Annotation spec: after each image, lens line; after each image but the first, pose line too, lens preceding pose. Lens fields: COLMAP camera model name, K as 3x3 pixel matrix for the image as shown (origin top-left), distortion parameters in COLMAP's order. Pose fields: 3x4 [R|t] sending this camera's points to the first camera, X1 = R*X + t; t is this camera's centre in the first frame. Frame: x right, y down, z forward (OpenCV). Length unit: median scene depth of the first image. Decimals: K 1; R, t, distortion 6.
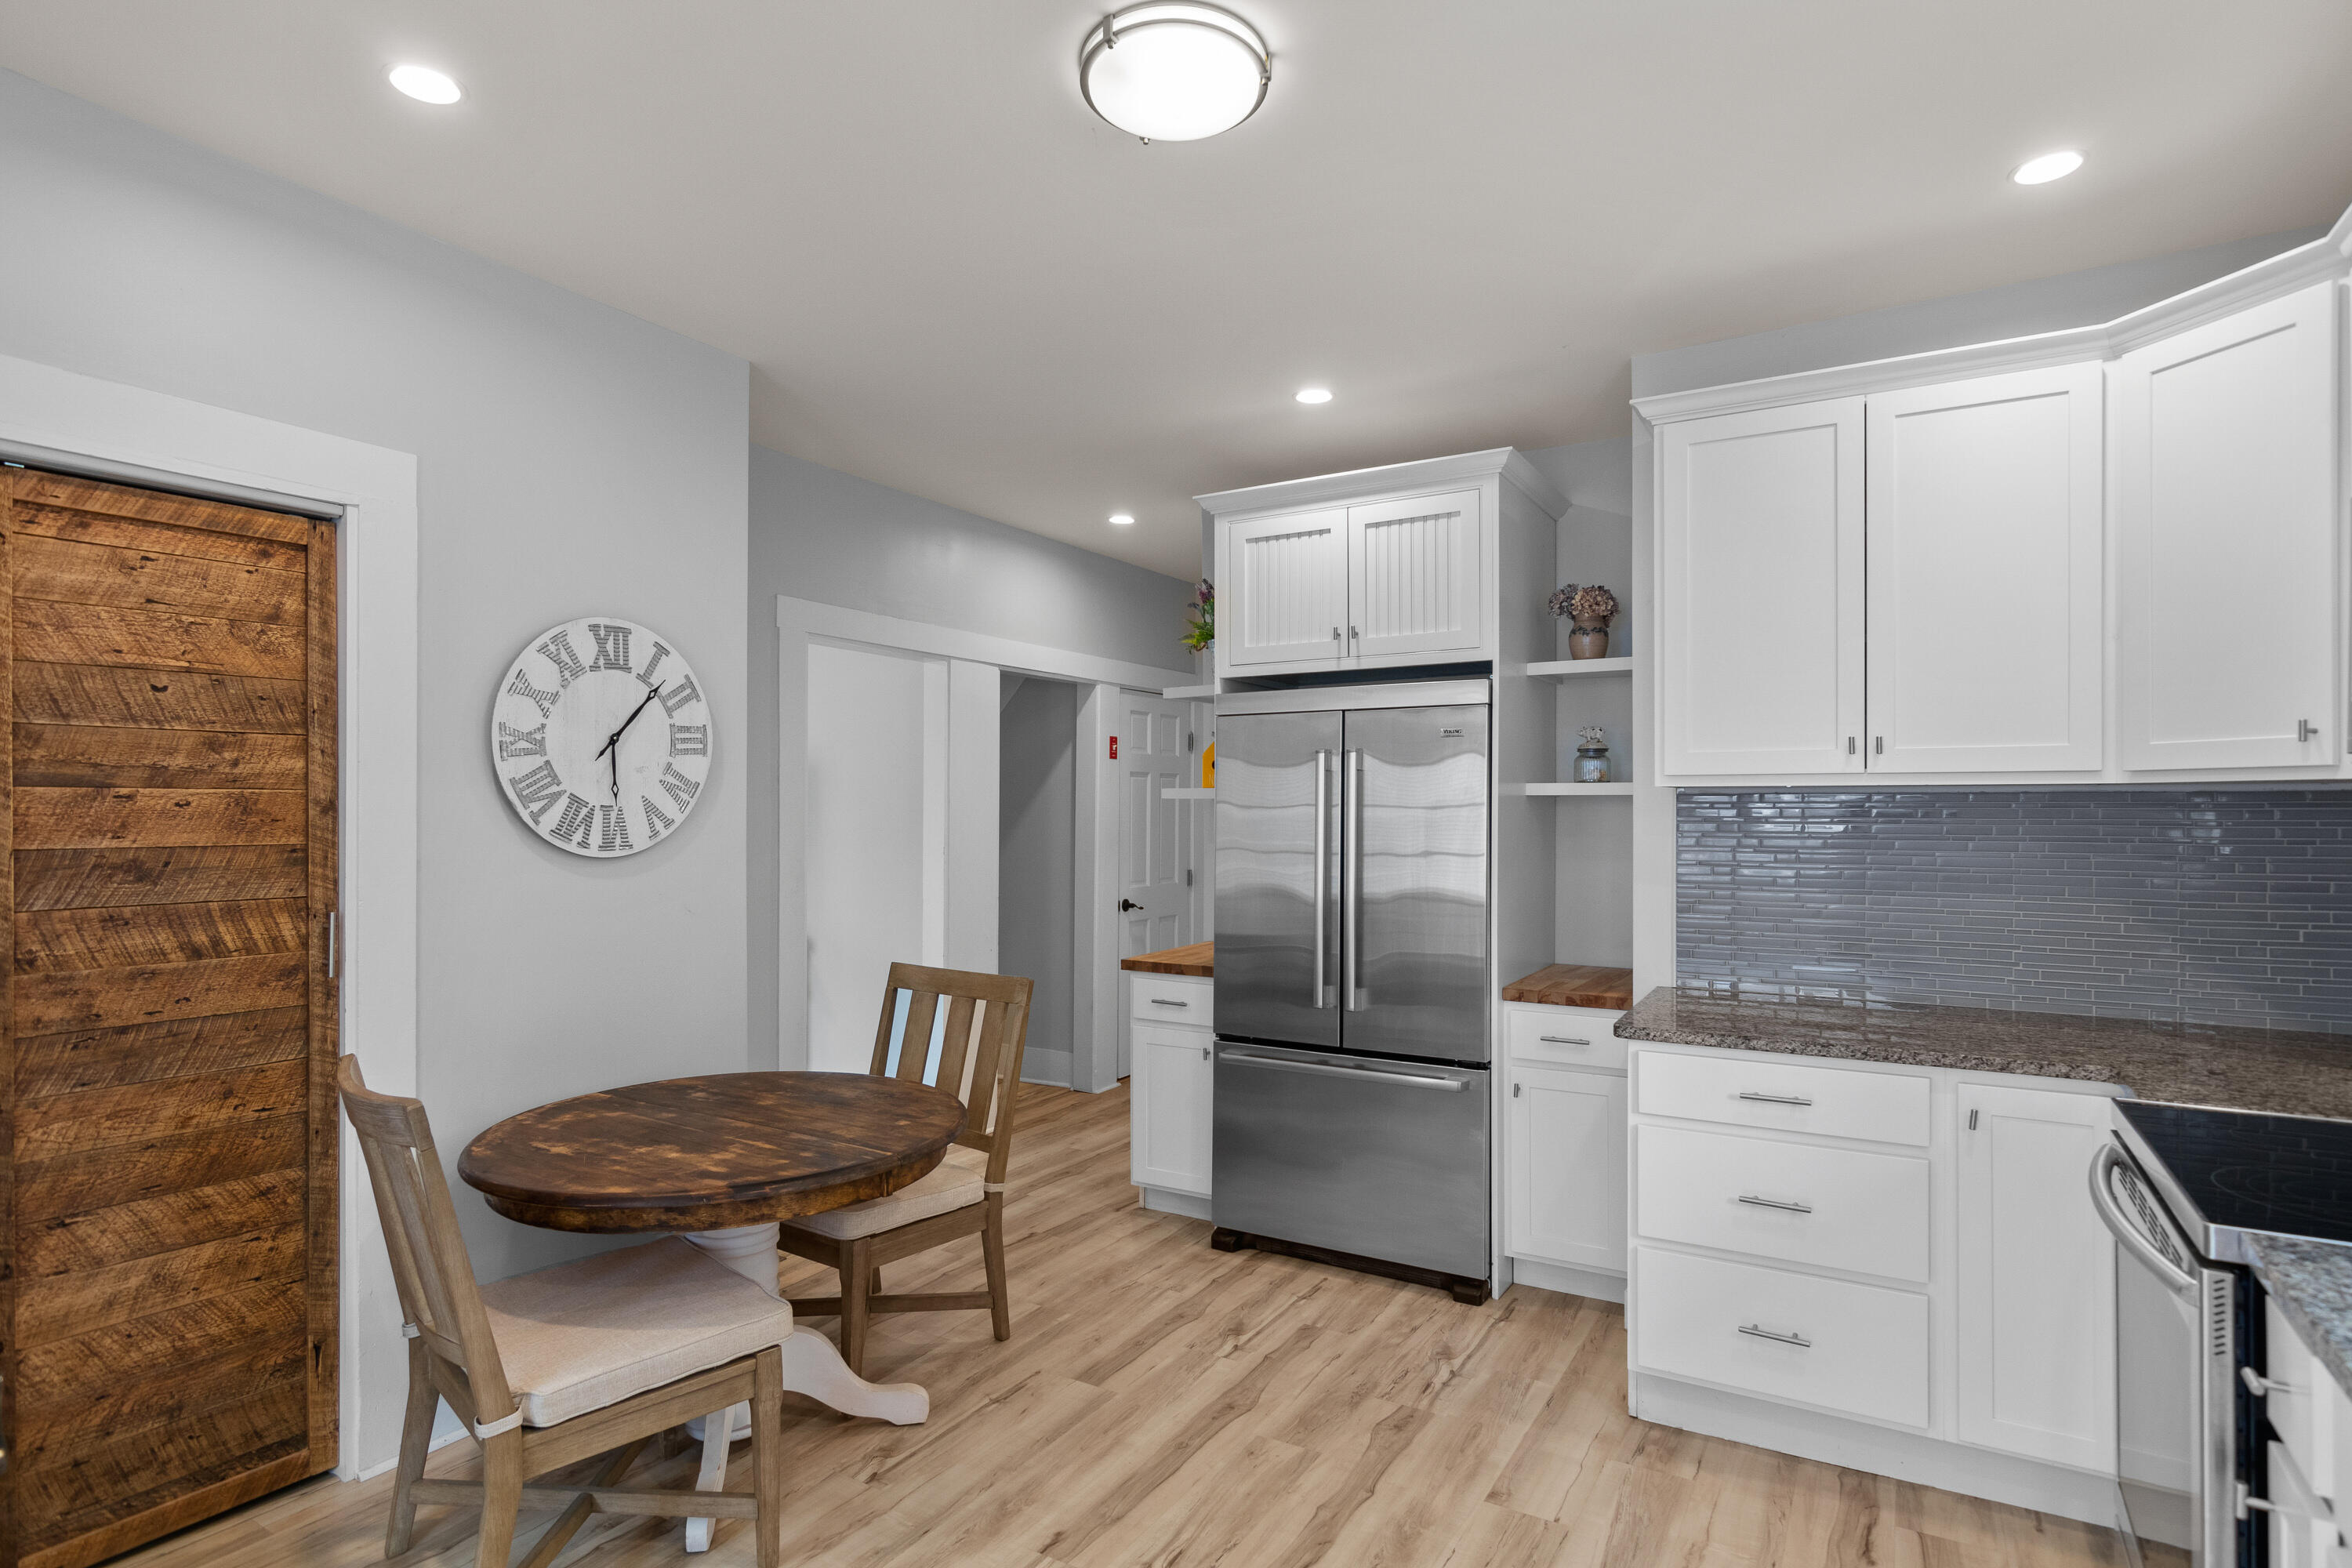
lens RADIAL K [[1197.8, 0, 1182.4], [0, 1197.8, 801.9], [0, 0, 1]] dist [-0.005453, 0.003346]
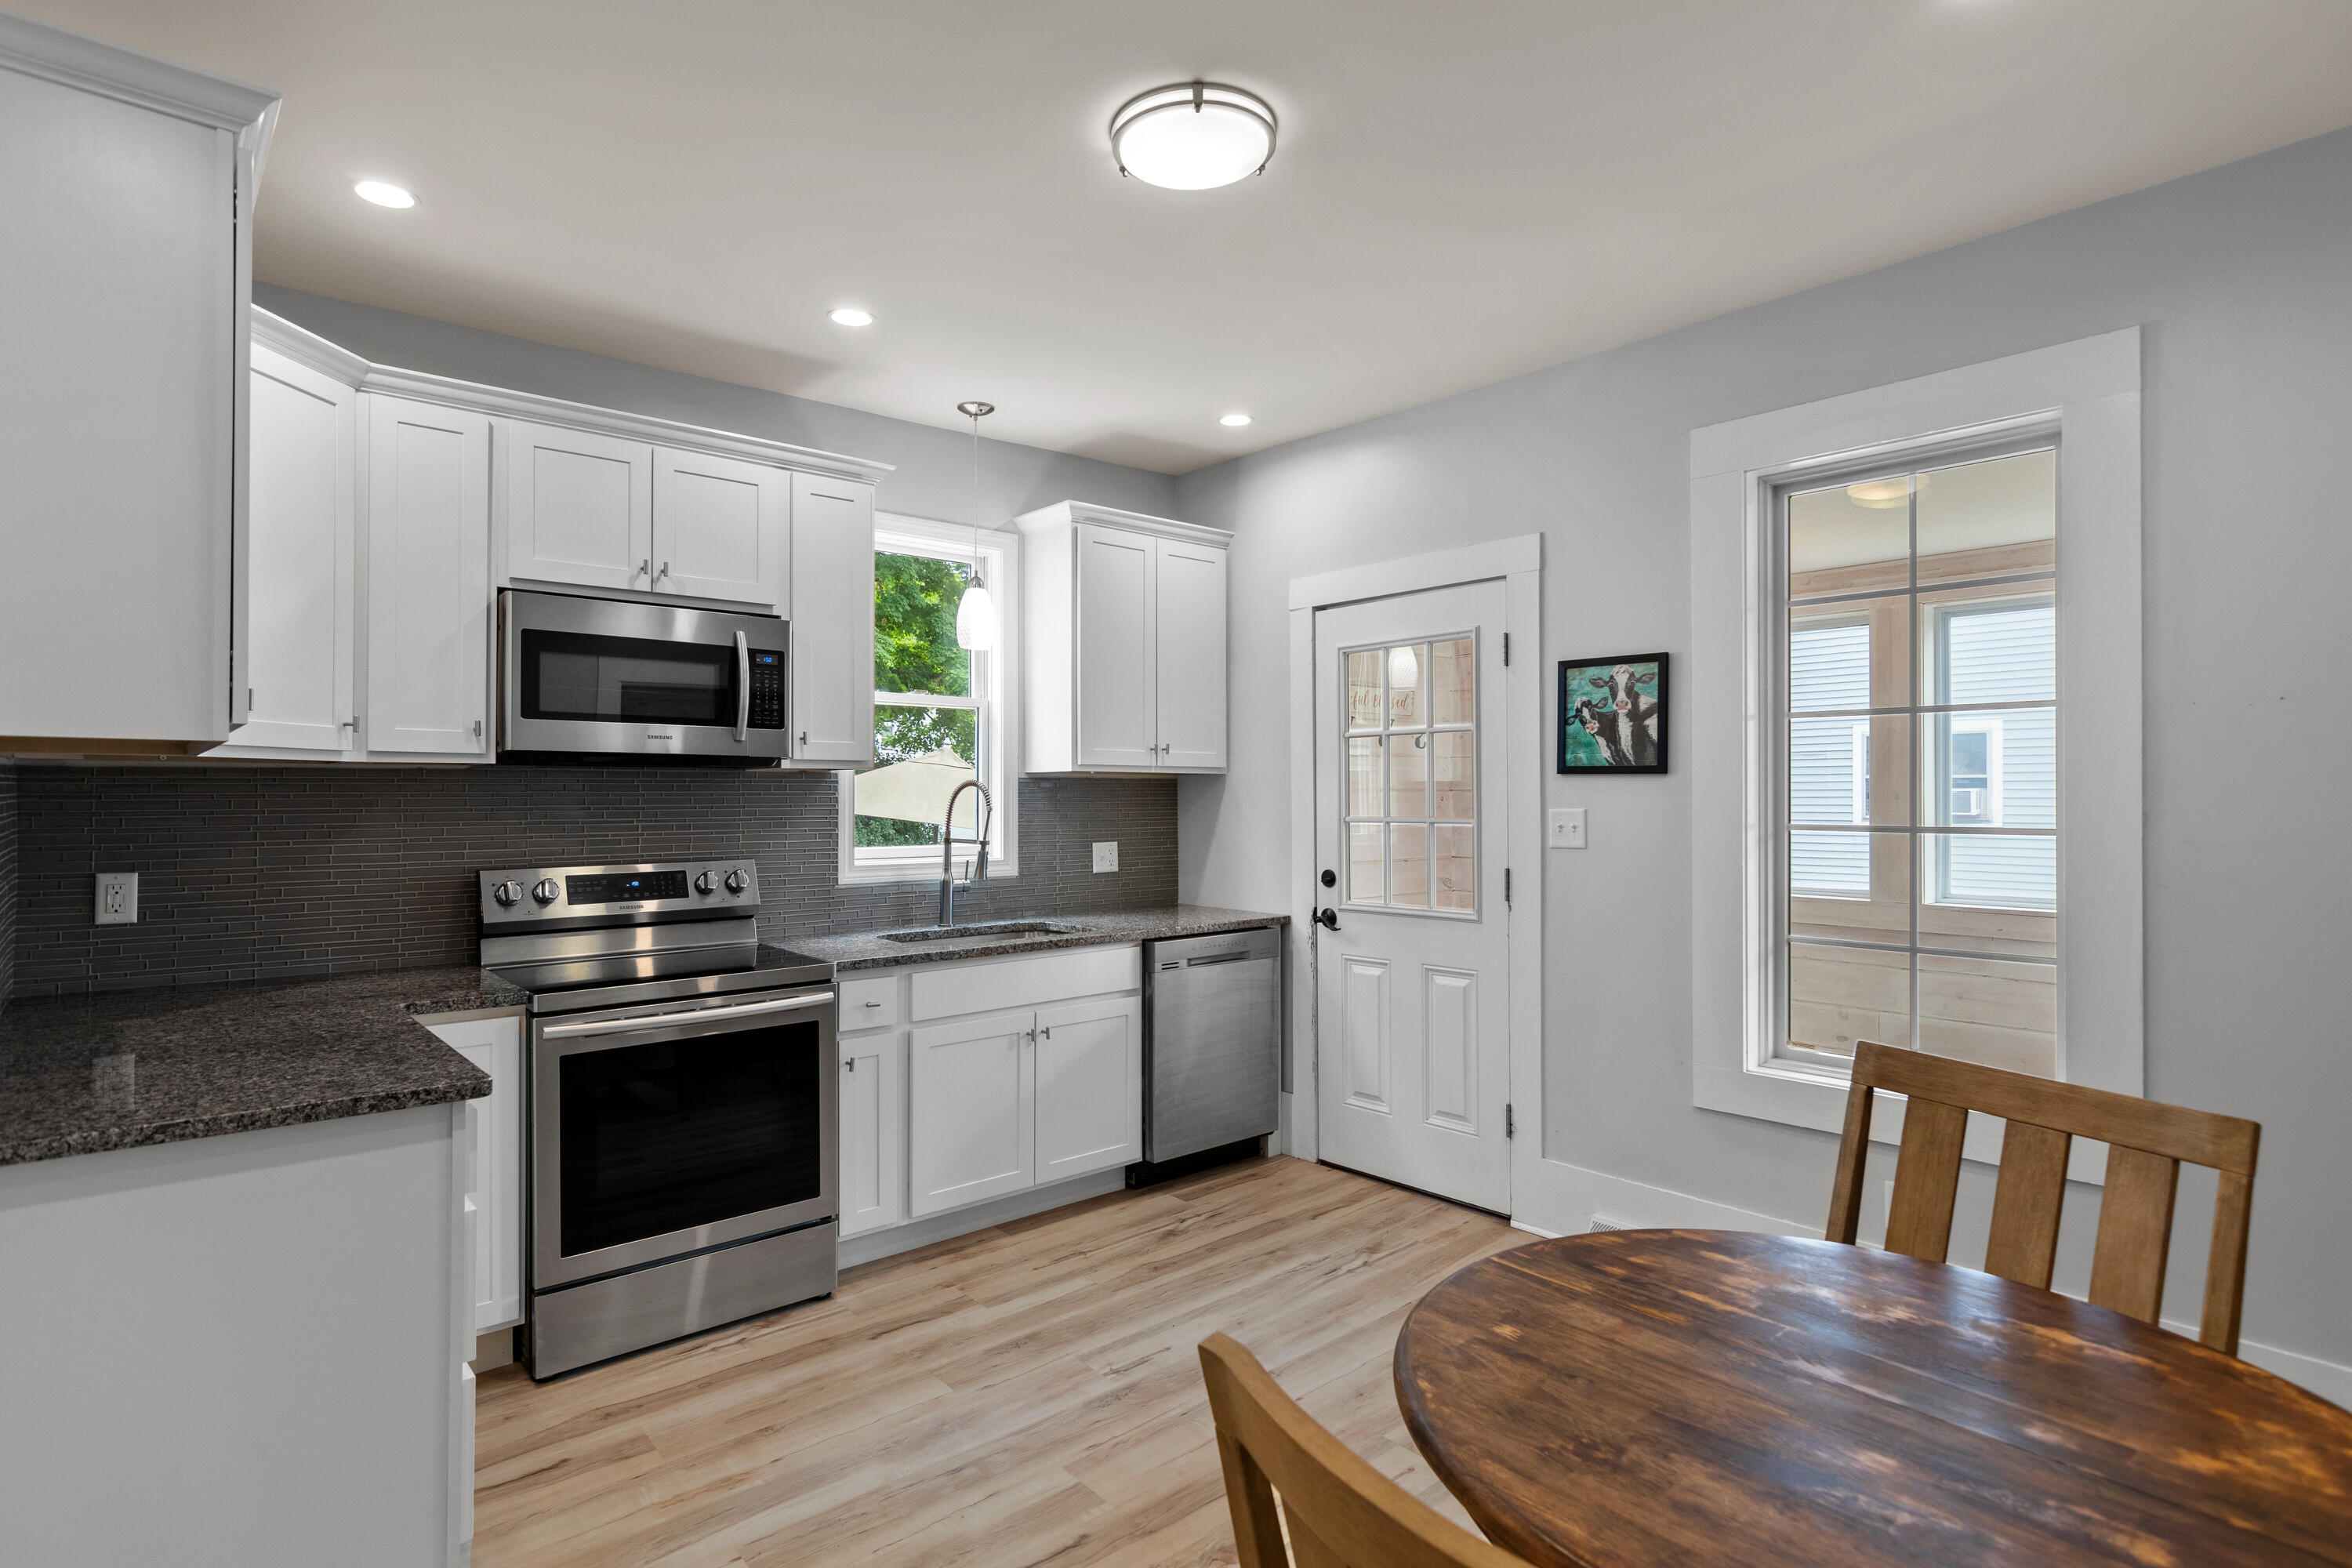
lens RADIAL K [[1197.8, 0, 1145.3], [0, 1197.8, 777.6], [0, 0, 1]] dist [-0.005453, 0.003346]
pose [[-0.942673, 0.002894, 0.333704, -0.199876], [-0.002728, 0.999862, -0.016378, 0.011008], [-0.333706, -0.016350, -0.942535, 1.219800]]
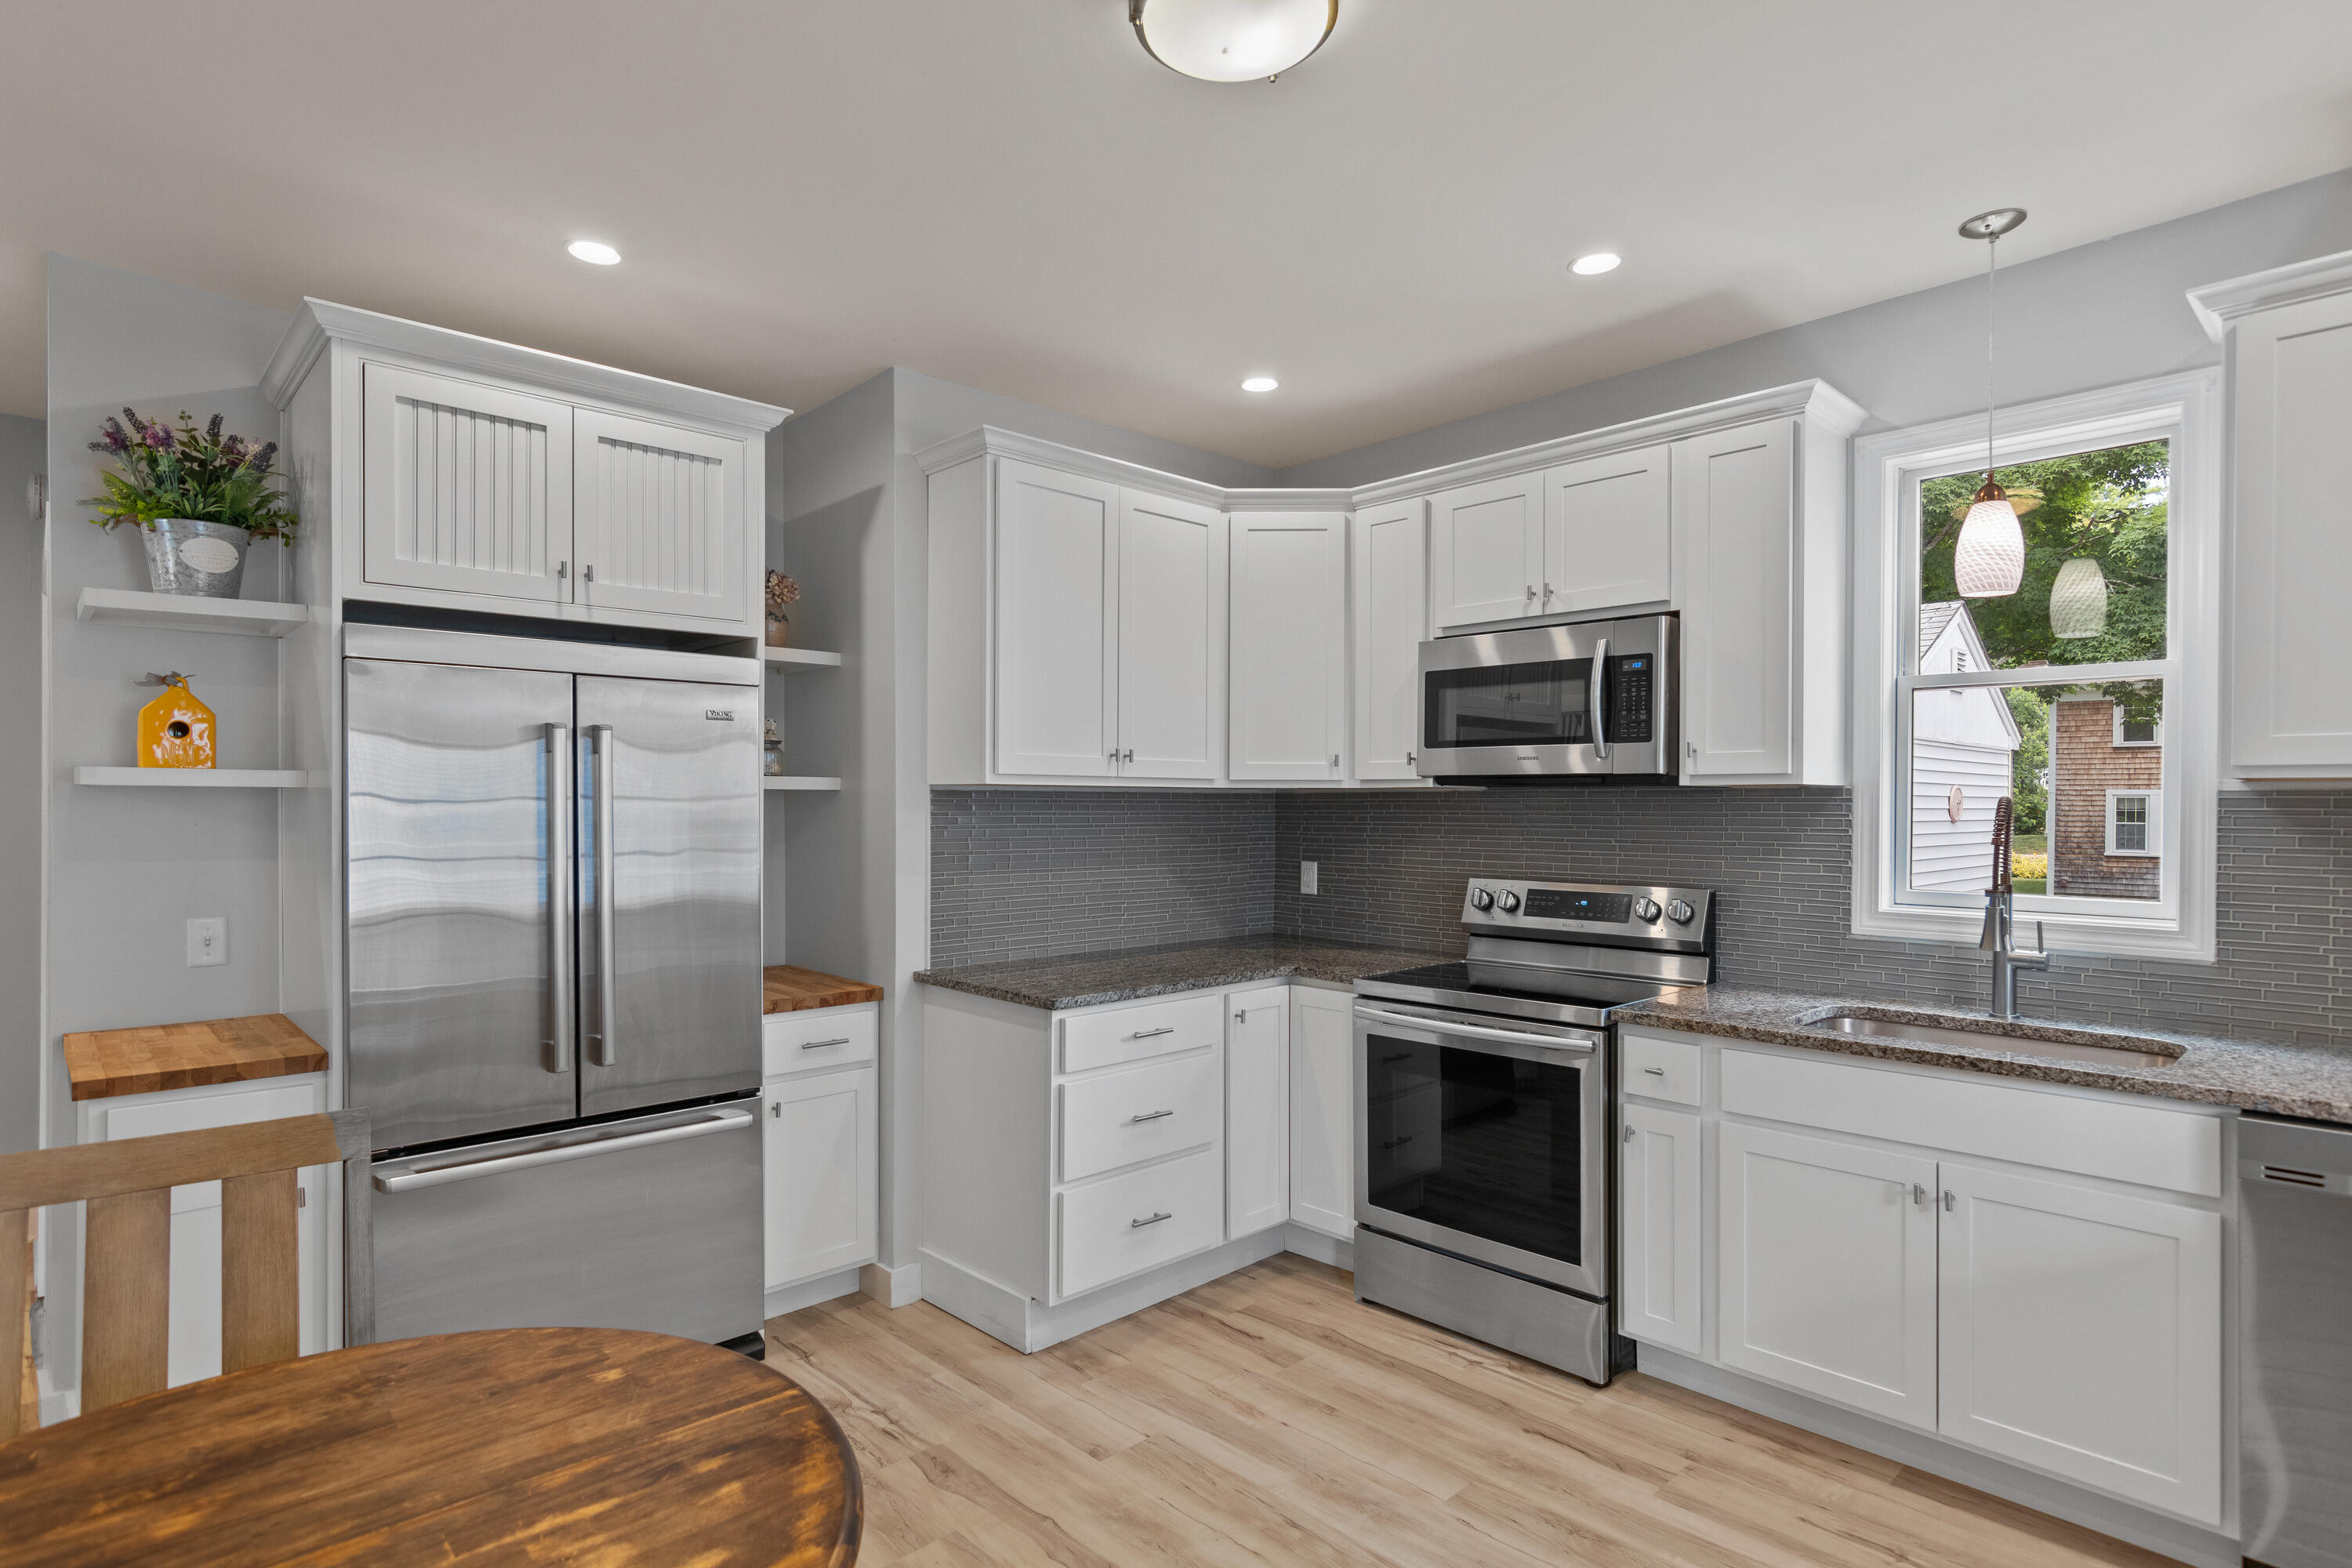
lens RADIAL K [[1197.8, 0, 1181.3], [0, 1197.8, 801.6], [0, 0, 1]] dist [-0.005453, 0.003346]
pose [[0.276614, 0.001396, 0.960980, -0.526286], [-0.007900, 0.999968, 0.000822, 0.001147], [-0.960949, -0.007819, 0.276616, 0.455929]]
